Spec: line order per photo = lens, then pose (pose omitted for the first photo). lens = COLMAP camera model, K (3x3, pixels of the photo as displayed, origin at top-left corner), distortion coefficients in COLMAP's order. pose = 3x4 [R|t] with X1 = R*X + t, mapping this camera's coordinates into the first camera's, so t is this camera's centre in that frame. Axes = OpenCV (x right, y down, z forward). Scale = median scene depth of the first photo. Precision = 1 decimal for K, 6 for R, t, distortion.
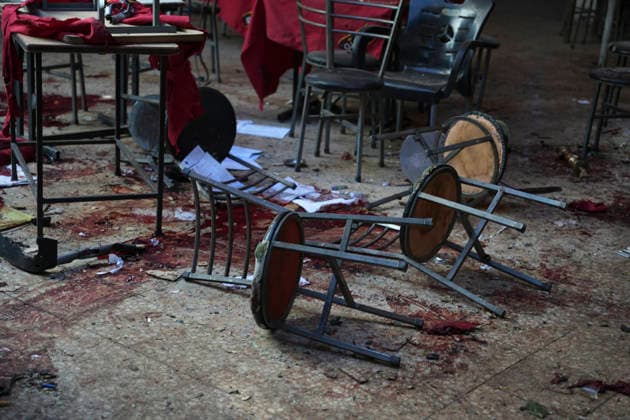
lens RADIAL K [[1109.3, 0, 315.8], [0, 1109.3, 210.8], [0, 0, 1]] dist [0.211938, 0.268469]
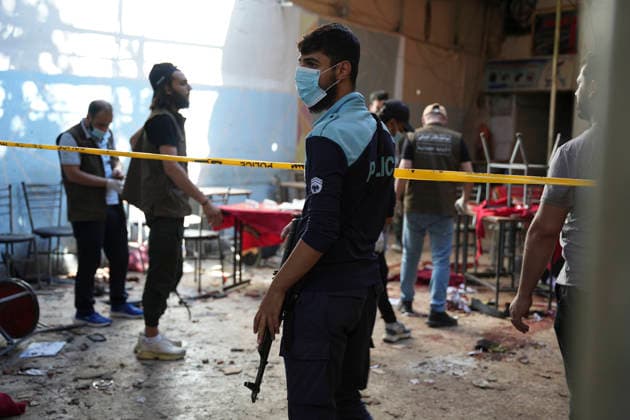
lens RADIAL K [[823.6, 0, 314.9], [0, 823.6, 210.9], [0, 0, 1]] dist [0.085992, 0.018873]
pose [[0.972457, -0.019883, -0.232233, -0.204504], [-0.033711, 0.973881, -0.224541, 0.203204], [0.230632, 0.226185, 0.946387, -0.602470]]
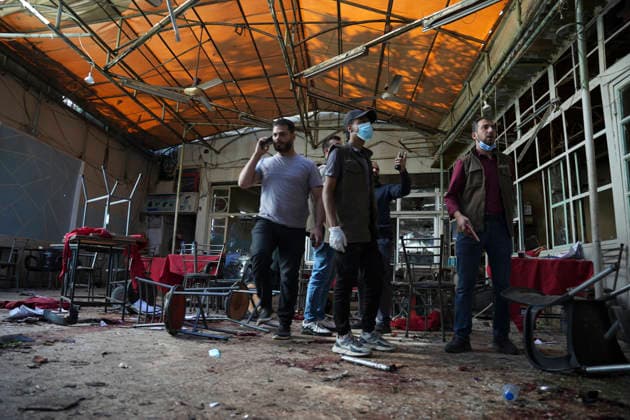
lens RADIAL K [[429.7, 0, 313.2], [0, 429.7, 210.8], [0, 0, 1]] dist [-0.180557, 0.133346]
pose [[0.958821, 0.016855, 0.283511, -0.007177], [0.109598, 0.898960, -0.424099, 0.224944], [-0.262013, 0.437707, 0.860094, 0.050676]]
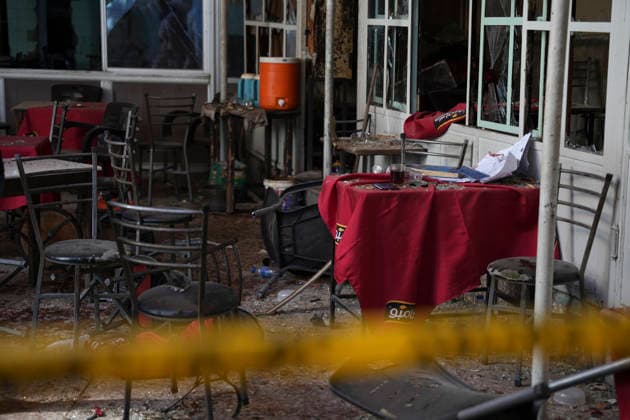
lens RADIAL K [[1188.4, 0, 318.6], [0, 1188.4, 212.2], [0, 0, 1]] dist [0.278987, 0.160486]
pose [[0.796277, -0.154171, 0.584956, -0.027011], [0.220800, 0.974337, -0.043770, 0.022233], [-0.563196, 0.164011, 0.809883, -0.116914]]
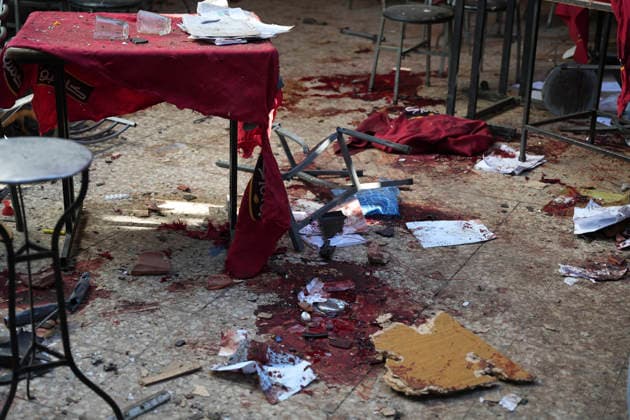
lens RADIAL K [[1016.3, 0, 316.0], [0, 1016.3, 211.6], [0, 0, 1]] dist [0.066006, 0.972002]
pose [[0.973396, -0.118029, 0.196389, -0.719042], [0.105283, 0.991674, 0.074155, -0.079293], [-0.203506, -0.051506, 0.977718, 0.151937]]
